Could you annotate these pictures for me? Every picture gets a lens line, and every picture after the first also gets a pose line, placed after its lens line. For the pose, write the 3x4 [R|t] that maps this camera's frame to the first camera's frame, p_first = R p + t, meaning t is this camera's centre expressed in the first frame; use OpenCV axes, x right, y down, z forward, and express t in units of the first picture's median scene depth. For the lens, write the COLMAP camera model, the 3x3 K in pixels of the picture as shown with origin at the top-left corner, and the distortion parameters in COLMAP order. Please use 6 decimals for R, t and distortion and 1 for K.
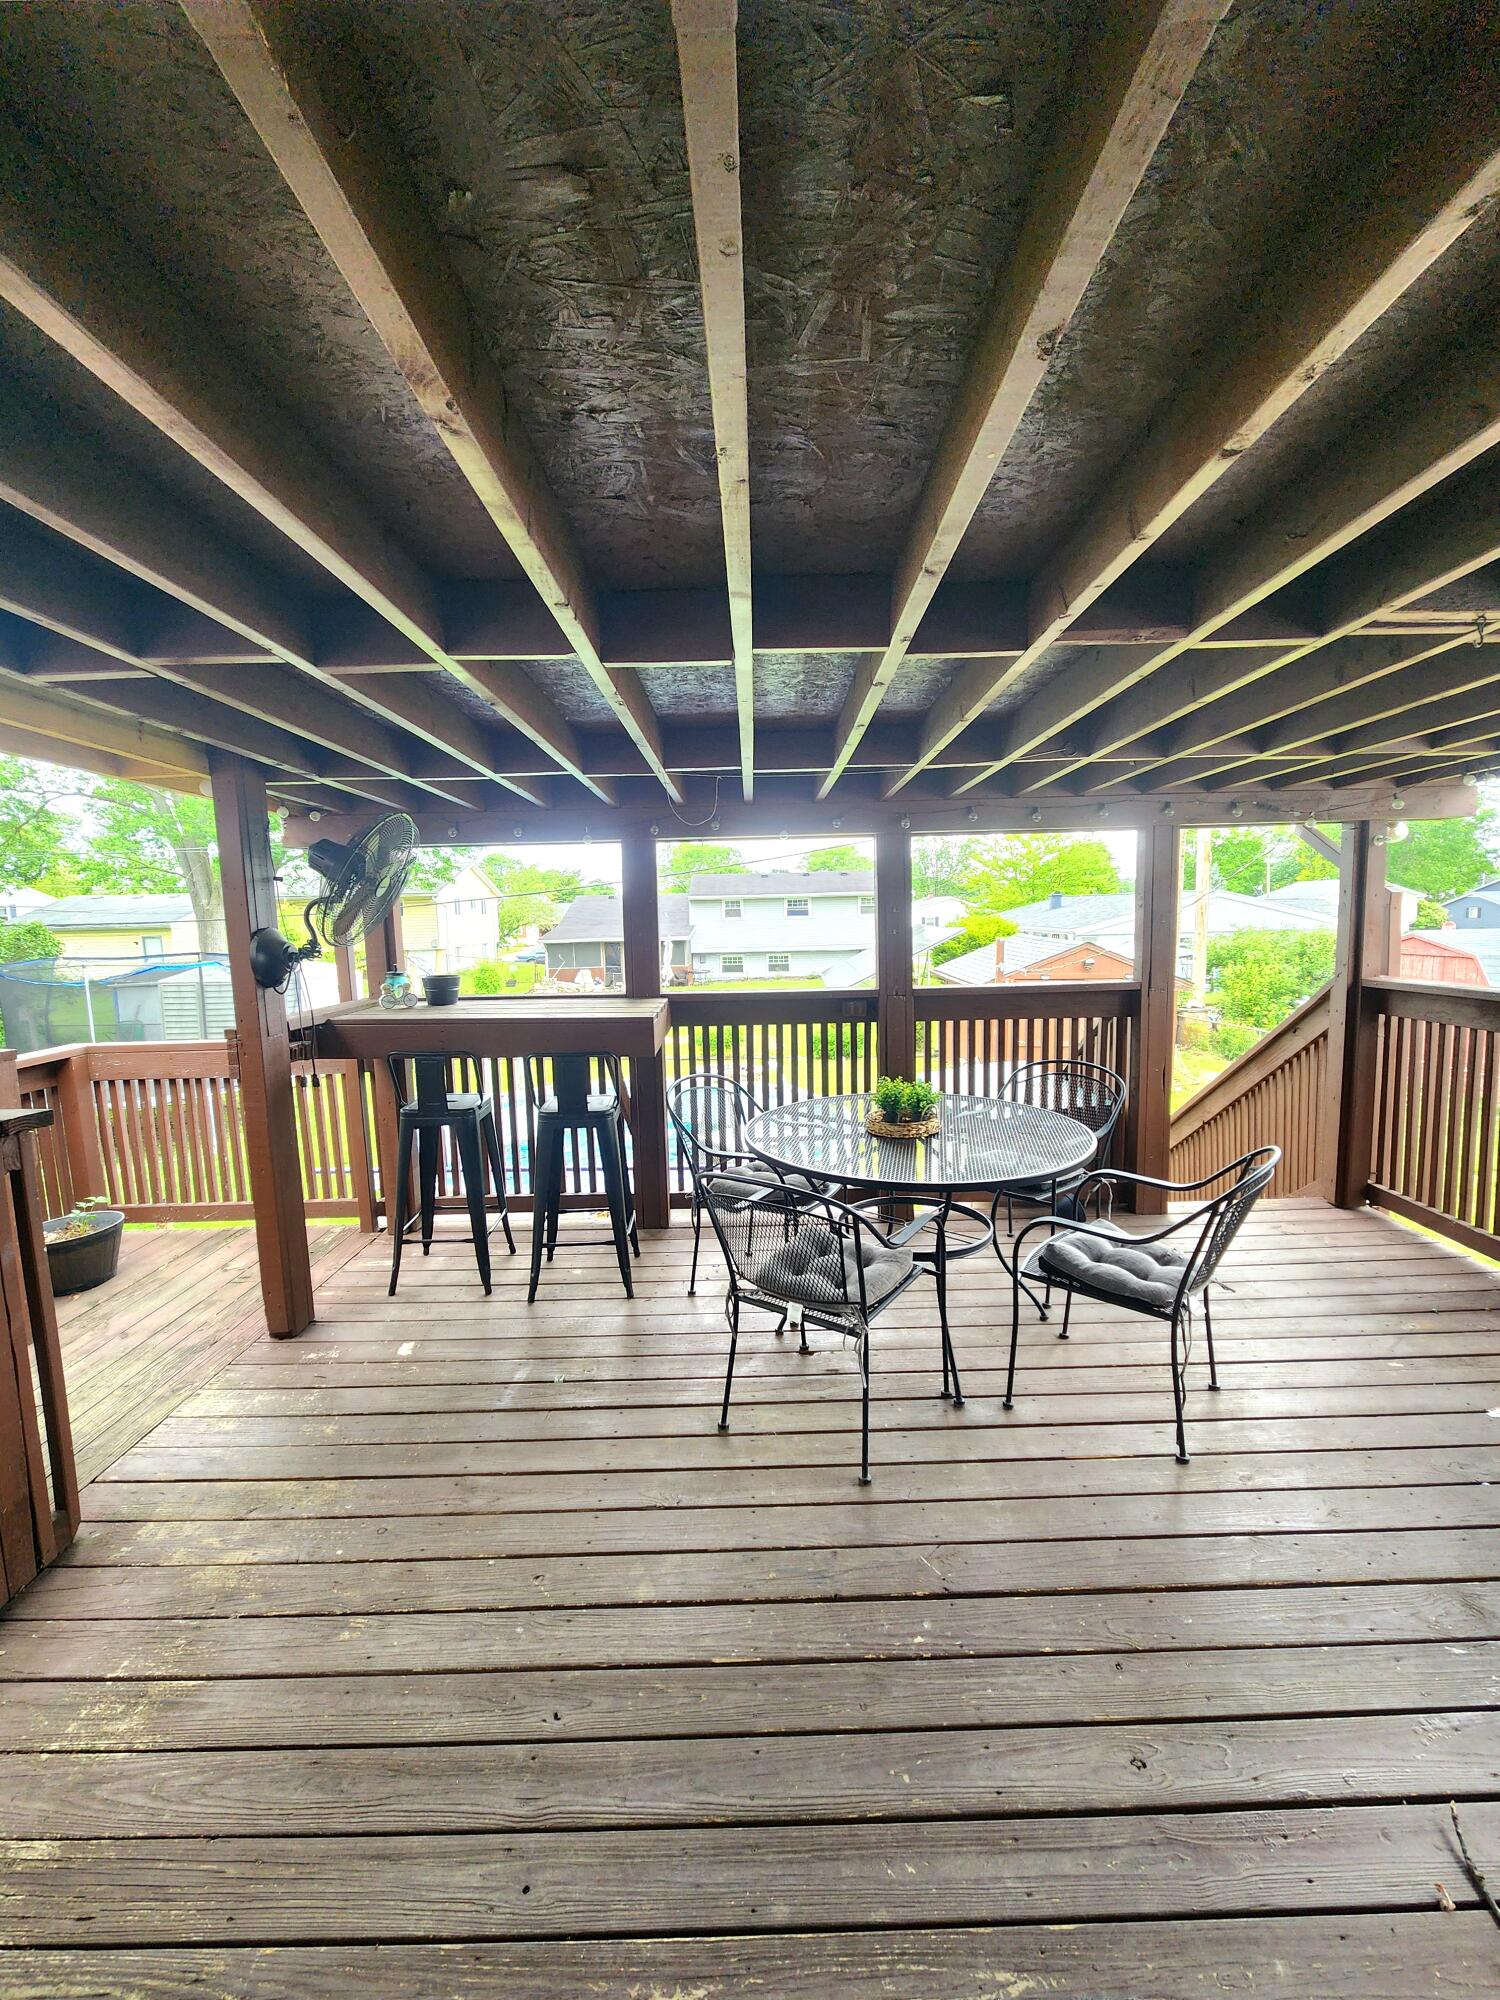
lens RADIAL K [[818.2, 0, 755.1], [0, 818.2, 1006.5], [0, 0, 1]] dist [0.000743, 0.000679]
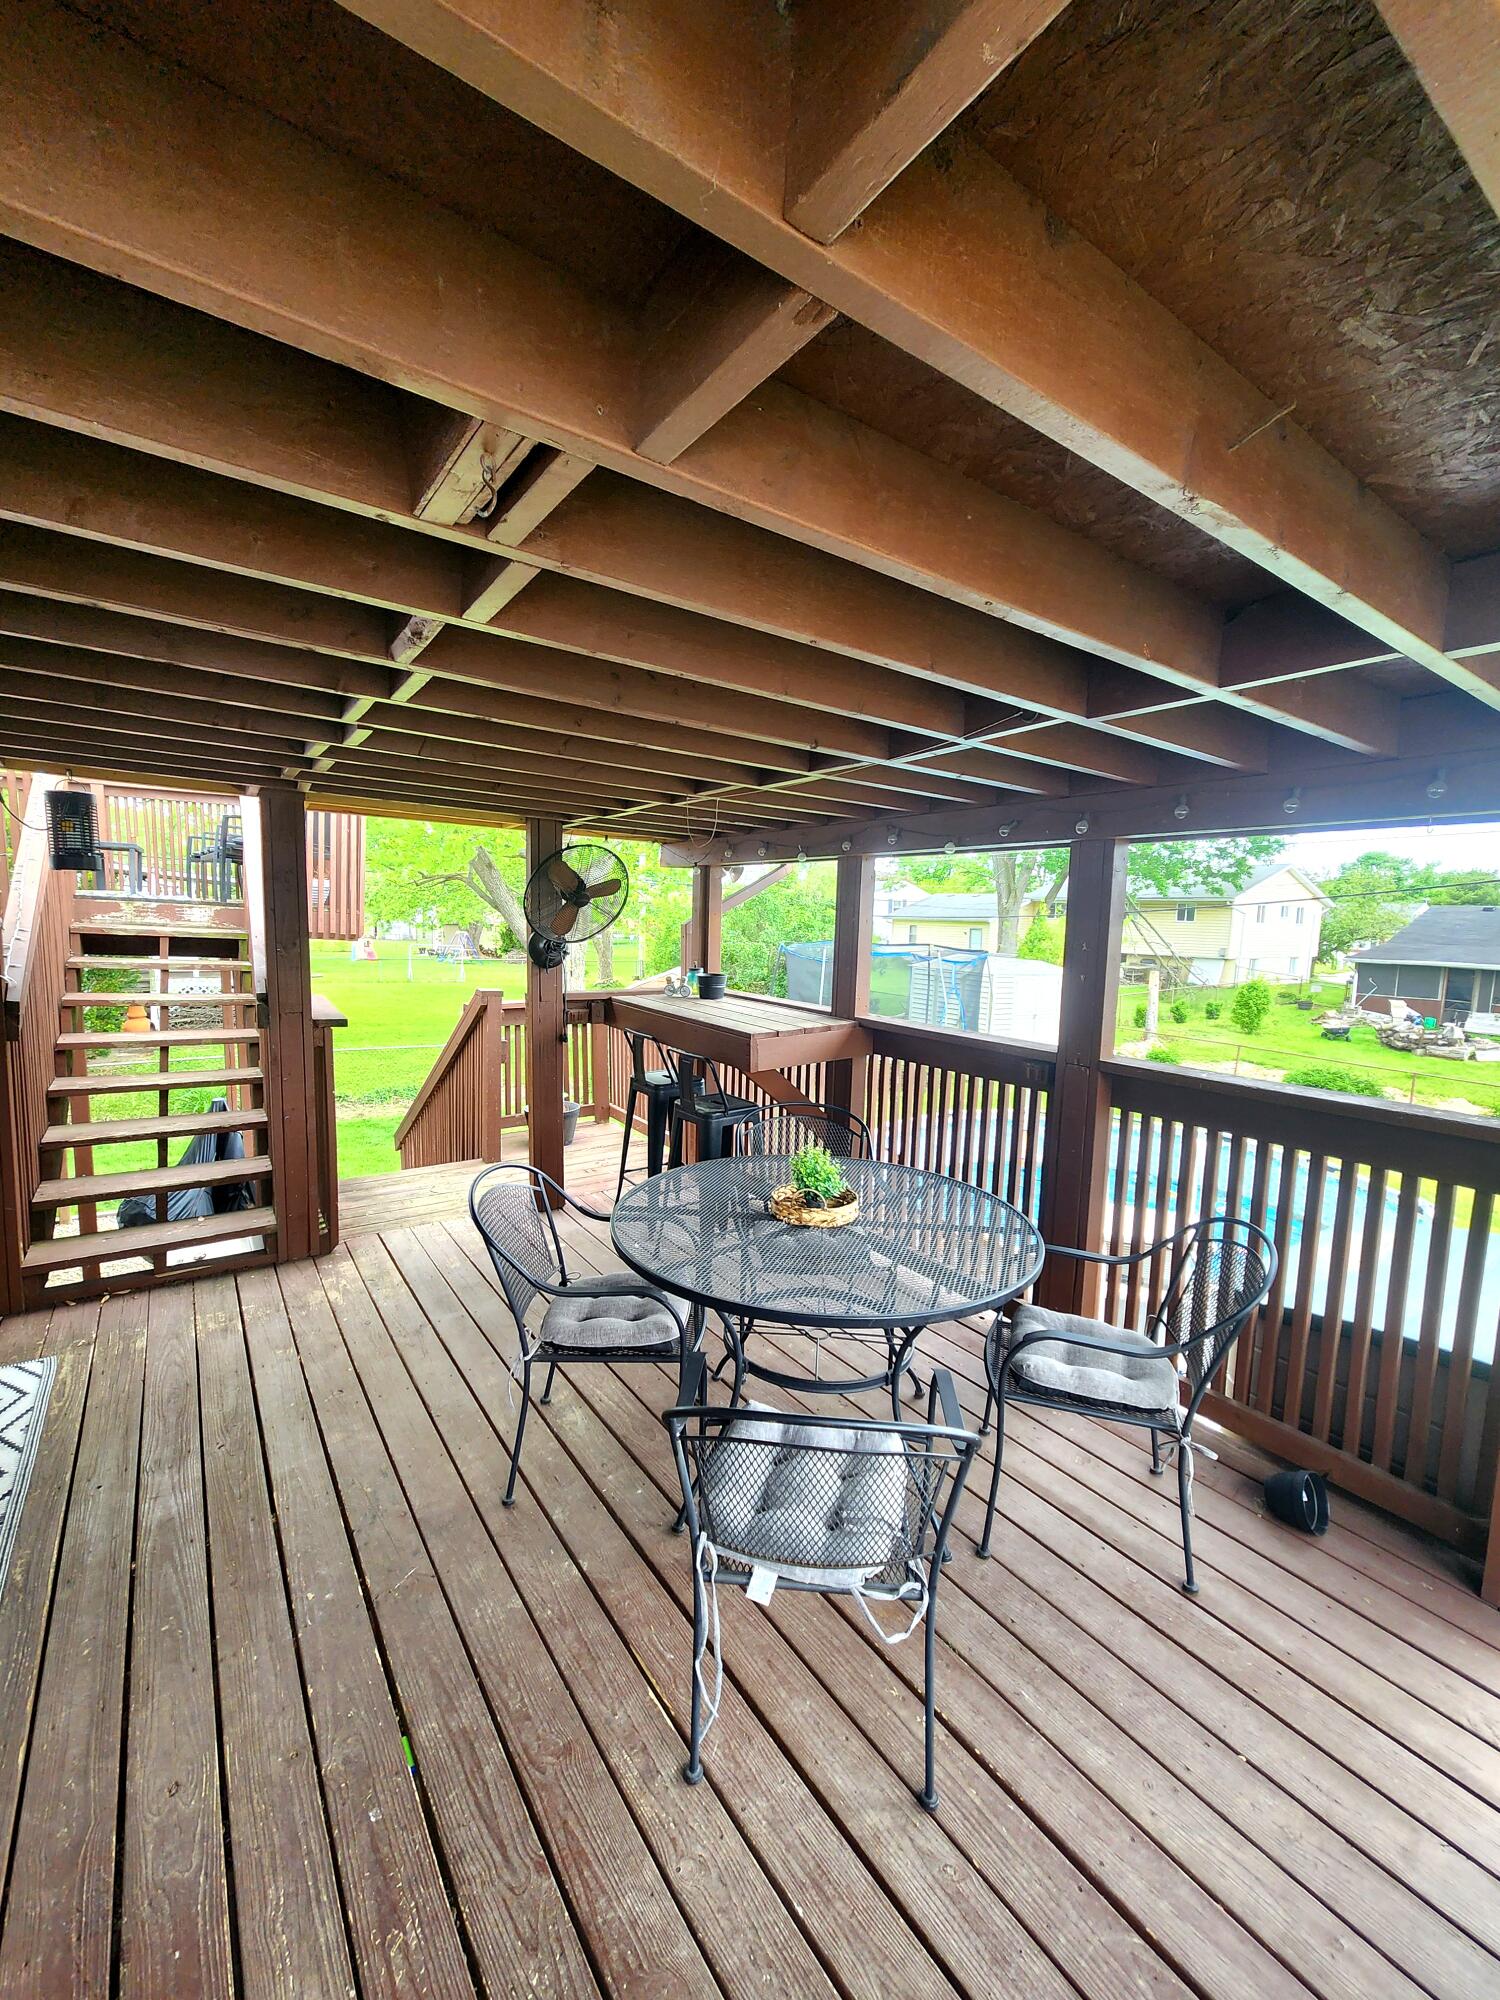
lens RADIAL K [[818.2, 0, 755.1], [0, 818.2, 1006.5], [0, 0, 1]] dist [0.000743, 0.000679]
pose [[0.569429, 0.131917, -0.811387, 0.597033], [-0.133803, 0.988751, 0.066850, -0.076176], [0.811078, 0.070500, 0.580674, 0.351872]]
